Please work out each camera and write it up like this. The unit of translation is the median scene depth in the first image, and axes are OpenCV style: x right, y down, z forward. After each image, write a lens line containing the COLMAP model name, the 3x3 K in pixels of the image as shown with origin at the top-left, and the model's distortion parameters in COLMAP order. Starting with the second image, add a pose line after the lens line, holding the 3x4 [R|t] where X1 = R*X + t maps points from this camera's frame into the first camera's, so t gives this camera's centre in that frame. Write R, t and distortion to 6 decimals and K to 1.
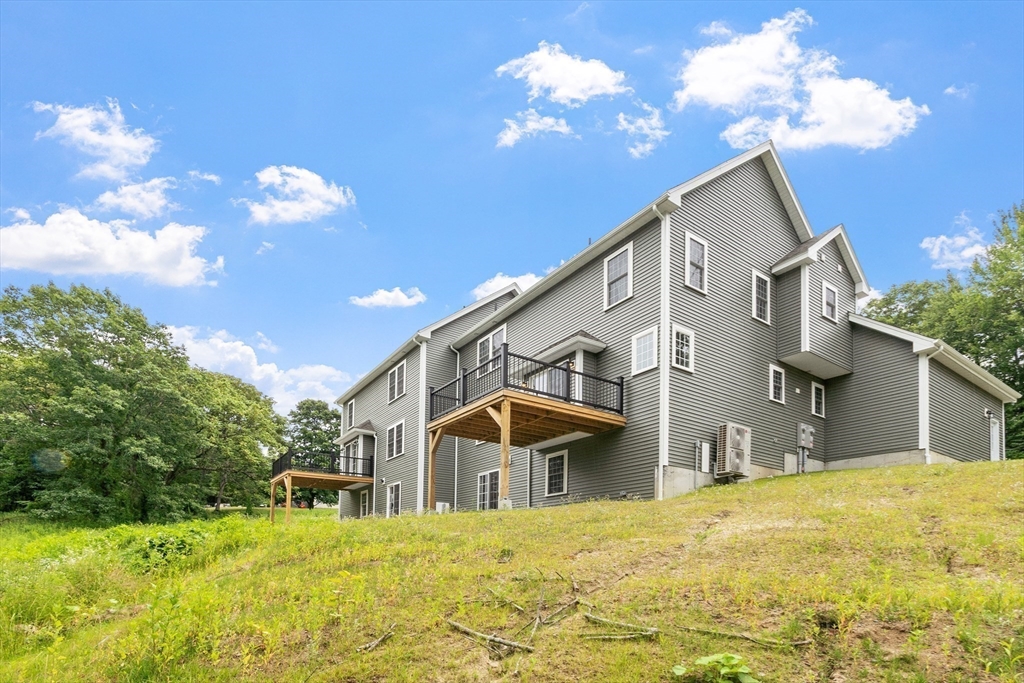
lens RADIAL K [[455.1, 0, 513.9], [0, 455.1, 343.5], [0, 0, 1]] dist [-0.000641, -0.000018]
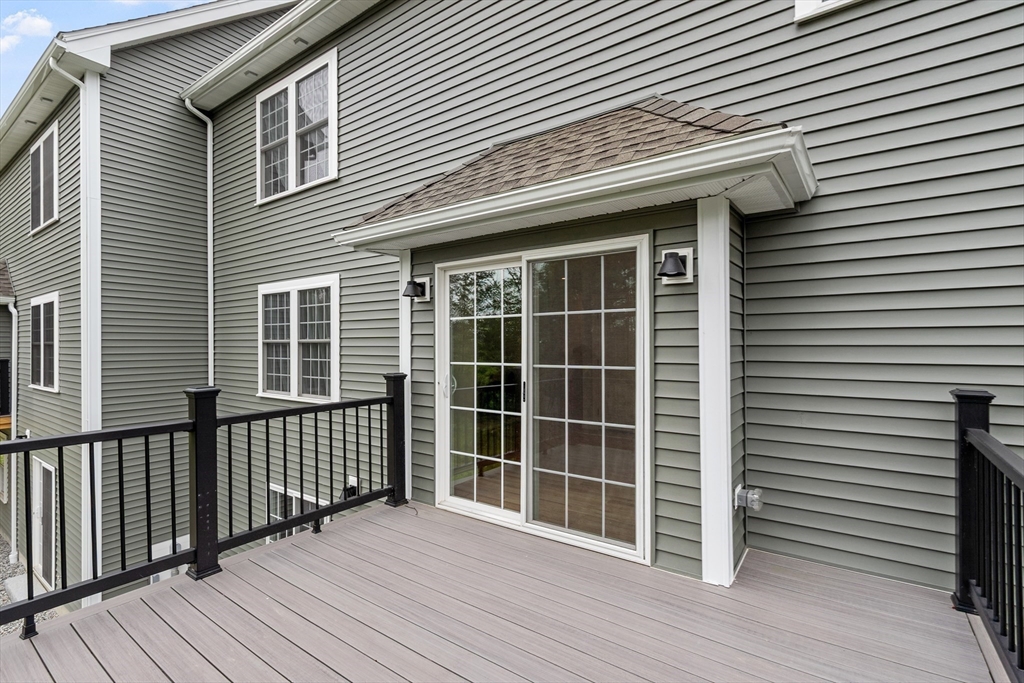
lens RADIAL K [[485.3, 0, 508.9], [0, 485.3, 342.9], [0, 0, 1]] dist [-0.001516, -0.001216]
pose [[0.938998, -0.023527, 0.343118, -0.022884], [-0.117959, 0.915112, 0.385560, 0.003006], [-0.323062, -0.402514, 0.856512, 0.474173]]
